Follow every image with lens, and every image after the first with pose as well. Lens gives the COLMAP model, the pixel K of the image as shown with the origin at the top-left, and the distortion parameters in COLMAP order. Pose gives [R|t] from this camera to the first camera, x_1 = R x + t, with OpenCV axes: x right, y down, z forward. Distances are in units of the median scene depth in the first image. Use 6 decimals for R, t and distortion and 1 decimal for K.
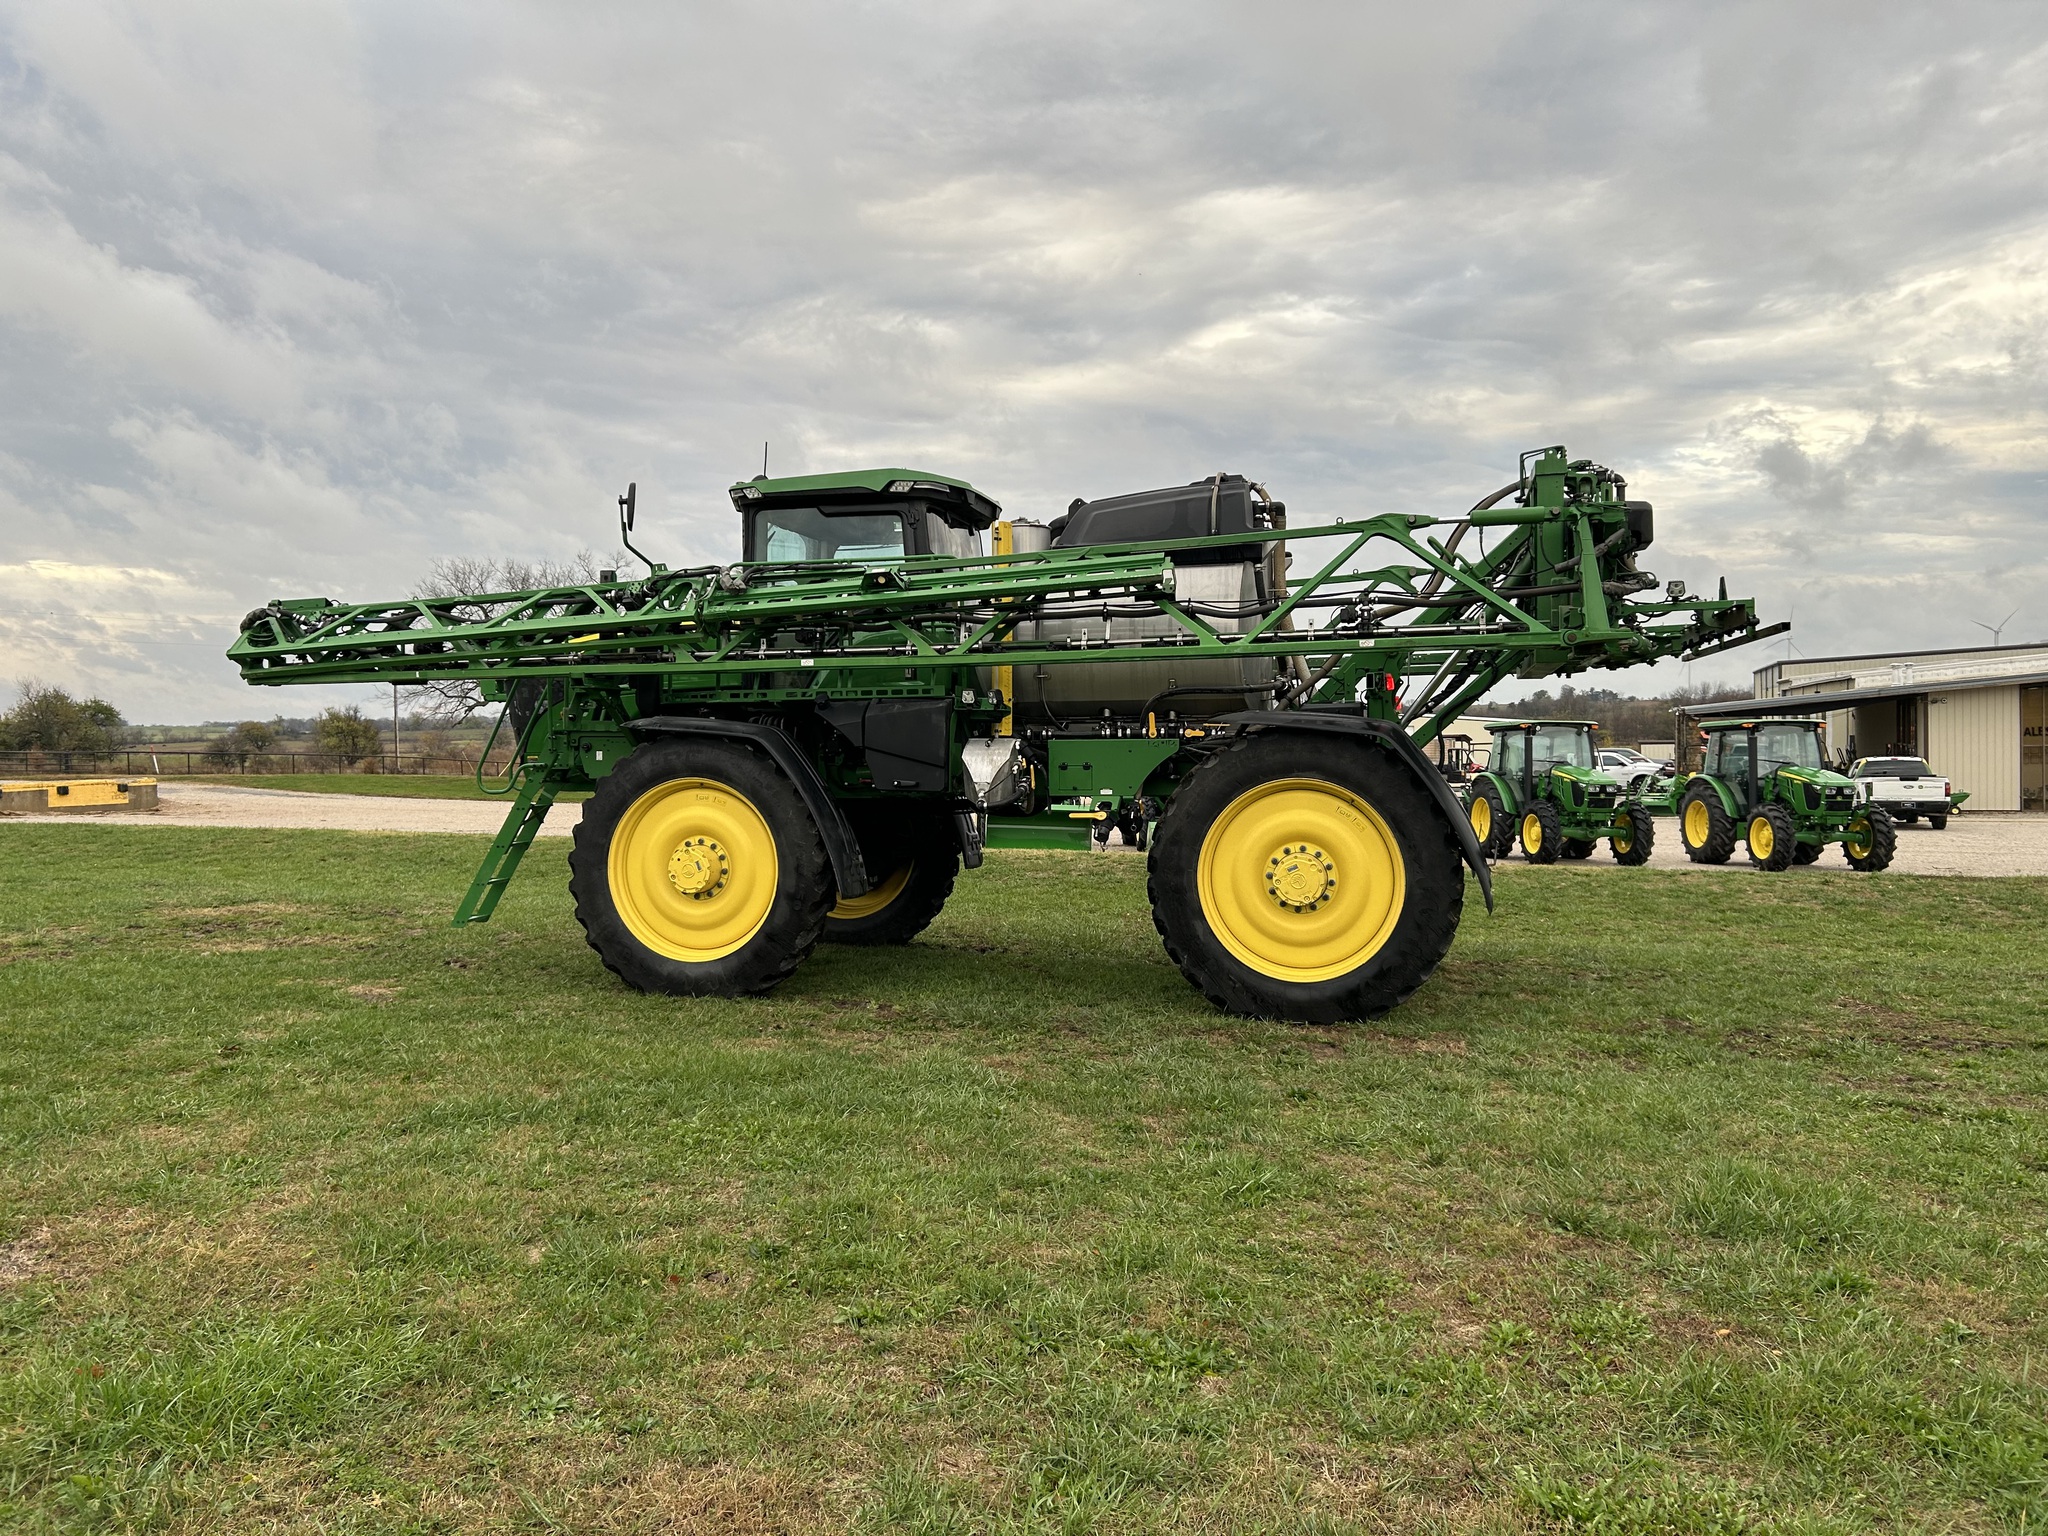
lens RADIAL K [[1552.3, 0, 1030.7], [0, 1552.3, 816.2], [0, 0, 1]] dist [0.080297, -0.084314]
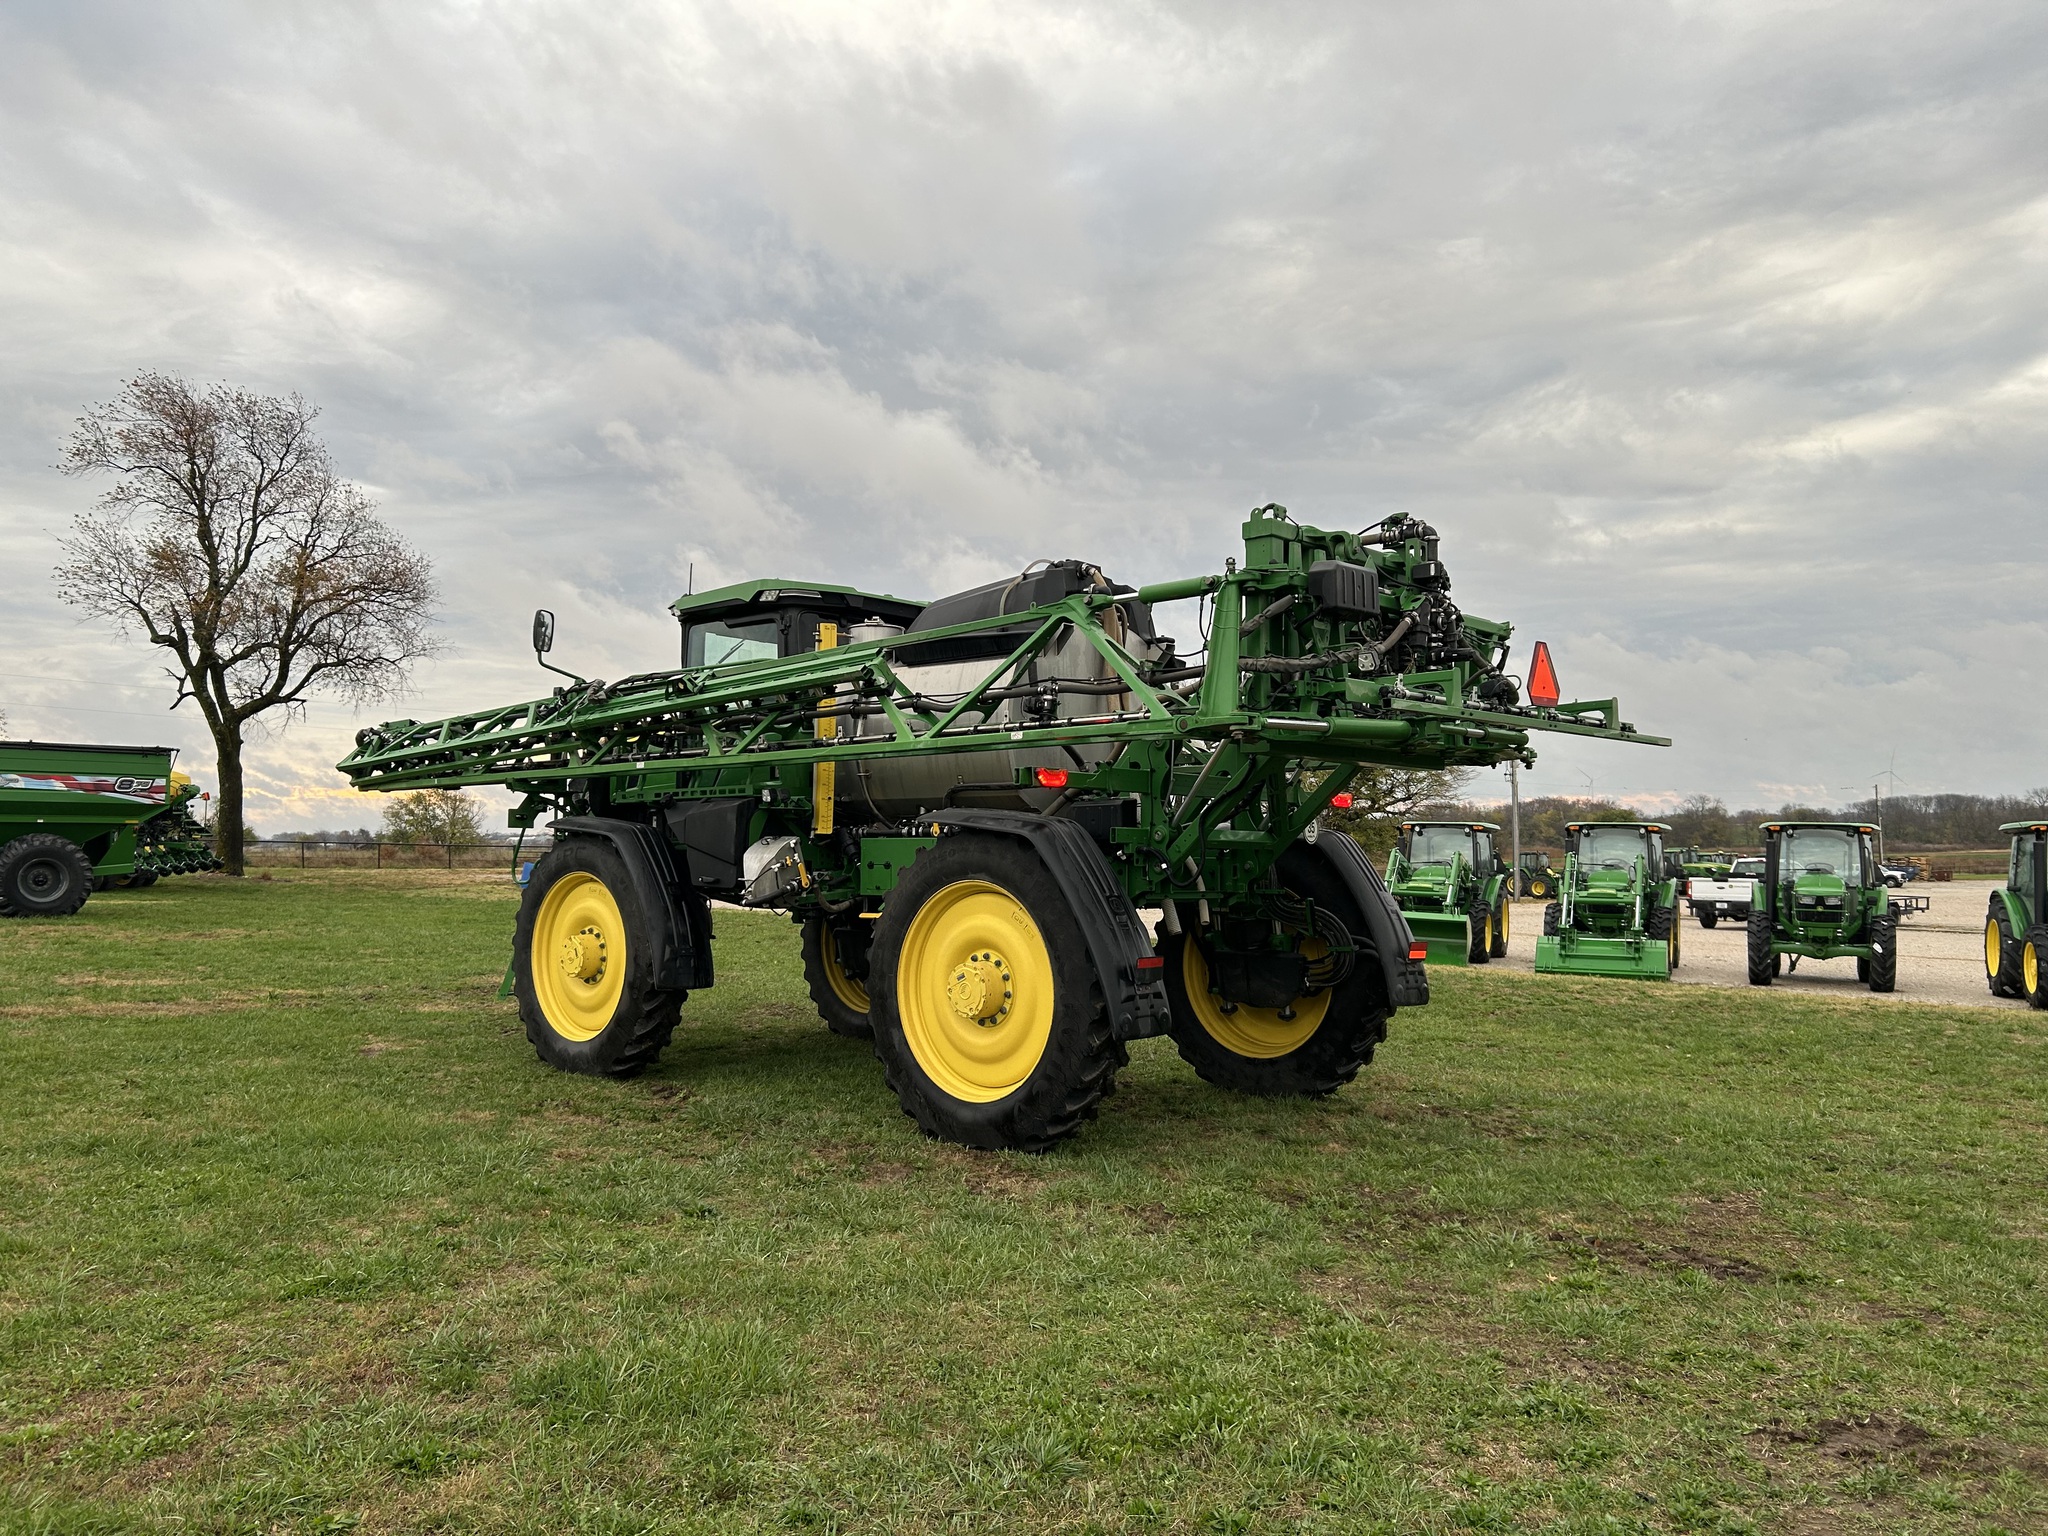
lens RADIAL K [[1562.9, 0, 1025.7], [0, 1562.9, 840.1], [0, 0, 1]] dist [0.076587, -0.054312]
pose [[0.891846, 0.005710, -0.452302, 0.074739], [-0.028035, 0.998696, -0.042671, -0.001136], [0.451469, 0.050736, 0.890843, 0.021788]]
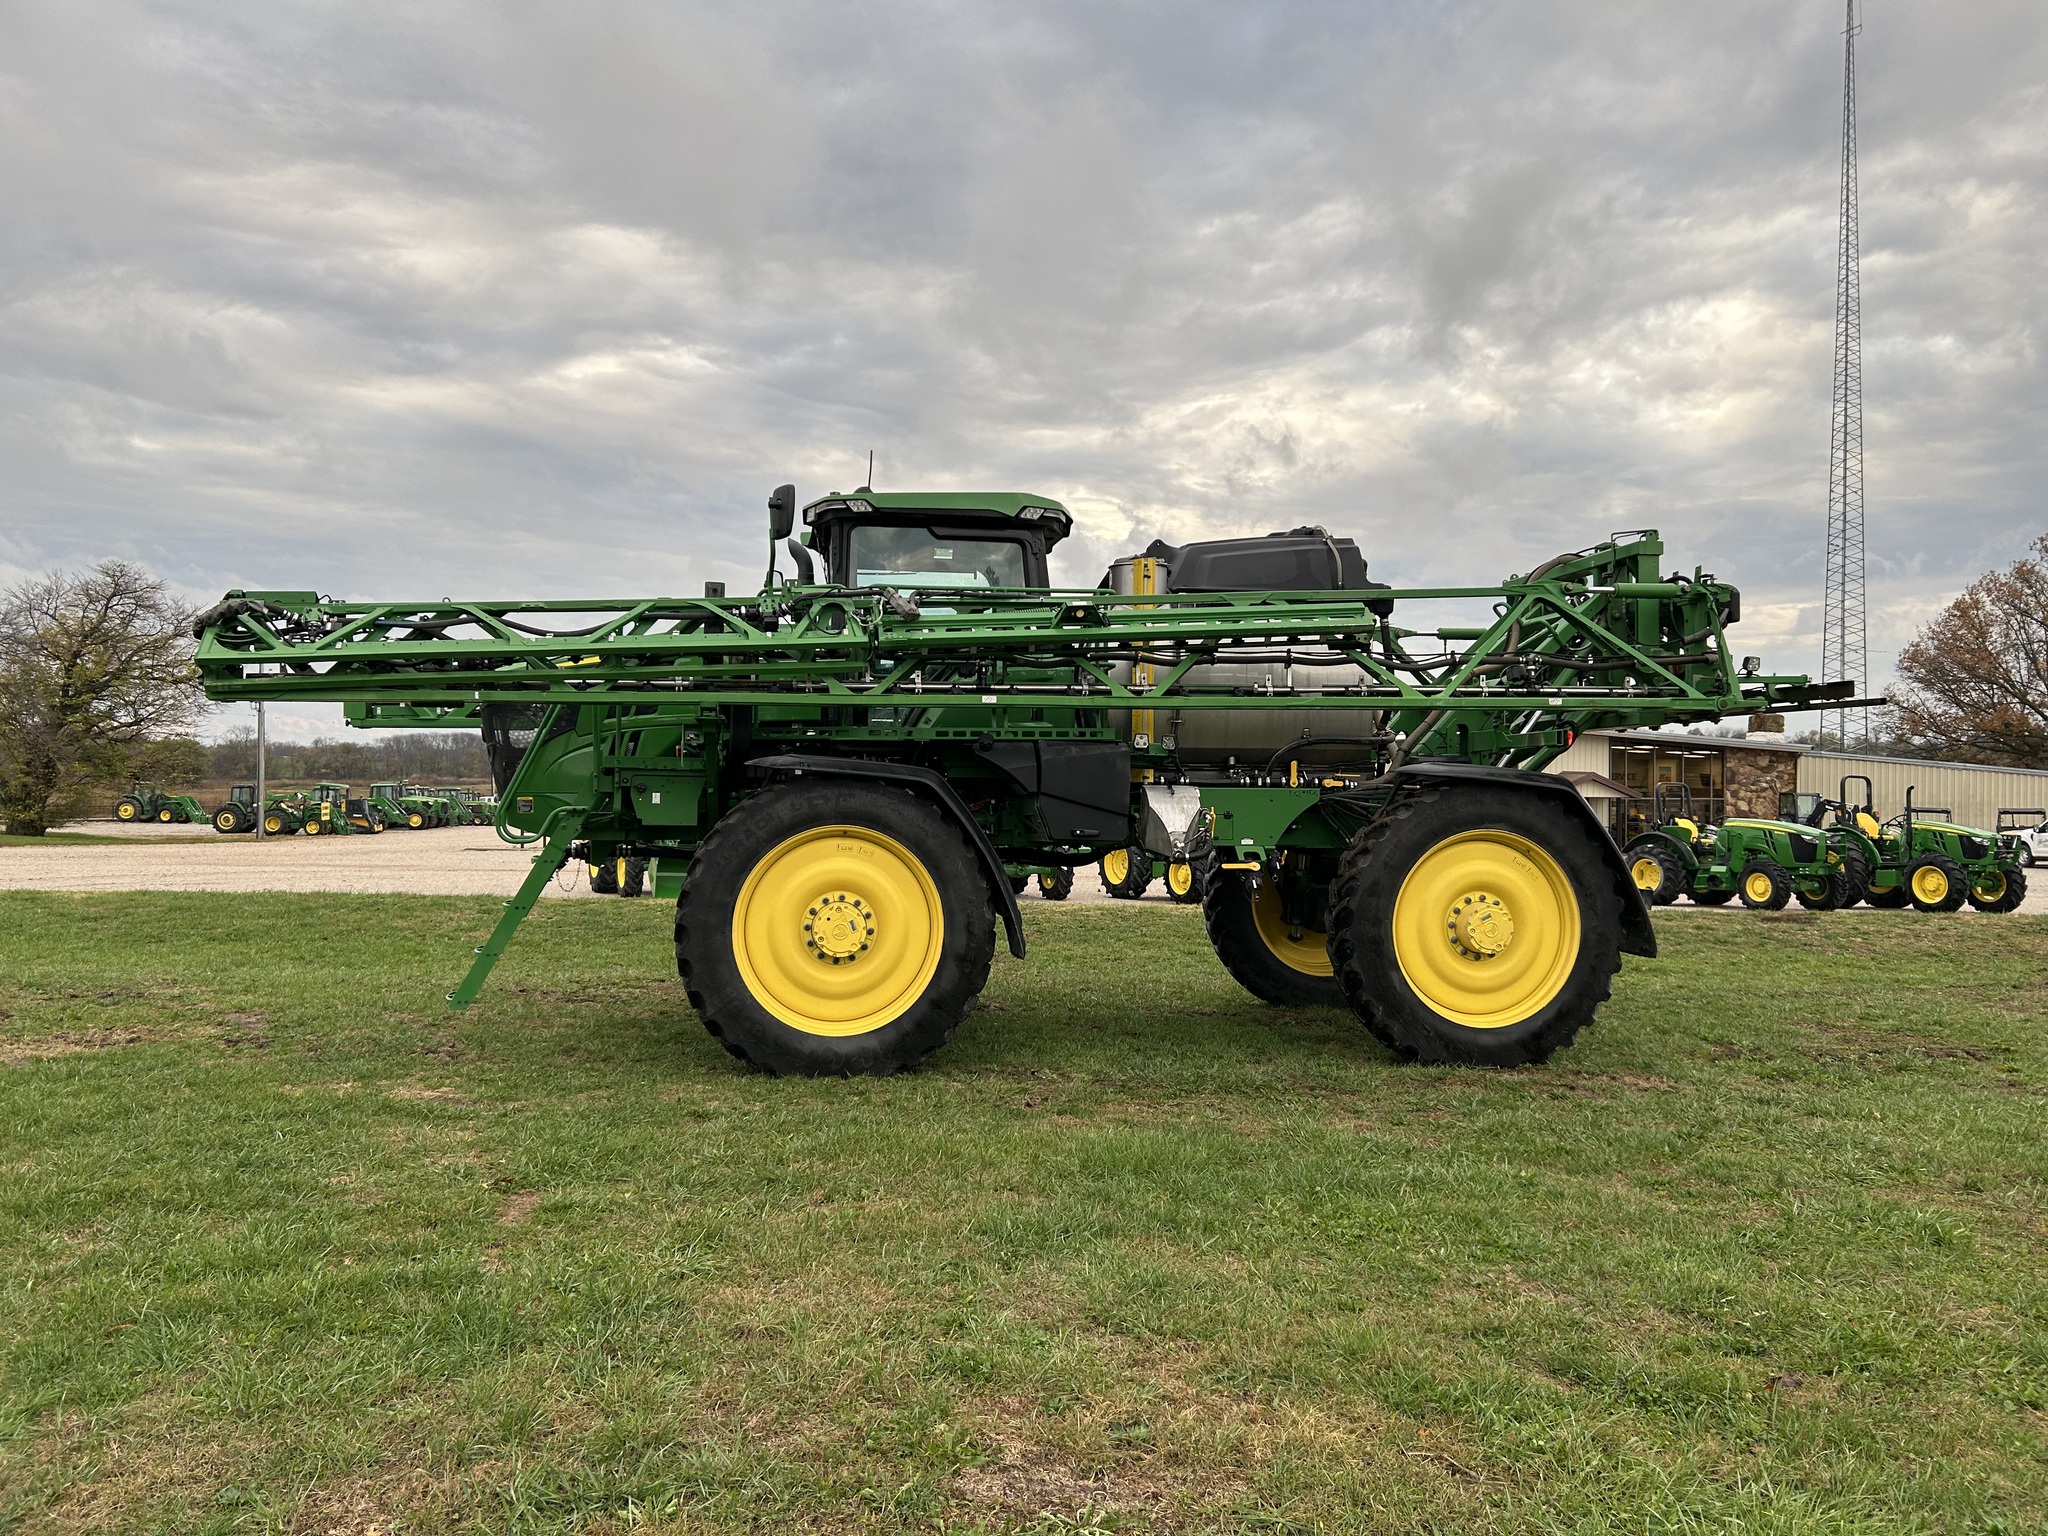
lens RADIAL K [[1538.4, 0, 1029.3], [0, 1538.4, 811.7], [0, 0, 1]] dist [0.069653, -0.075322]
pose [[0.918211, 0.008185, 0.396008, -0.061651], [0.003278, 0.999595, -0.028260, -0.000995], [-0.396079, 0.027246, 0.917812, 0.021797]]
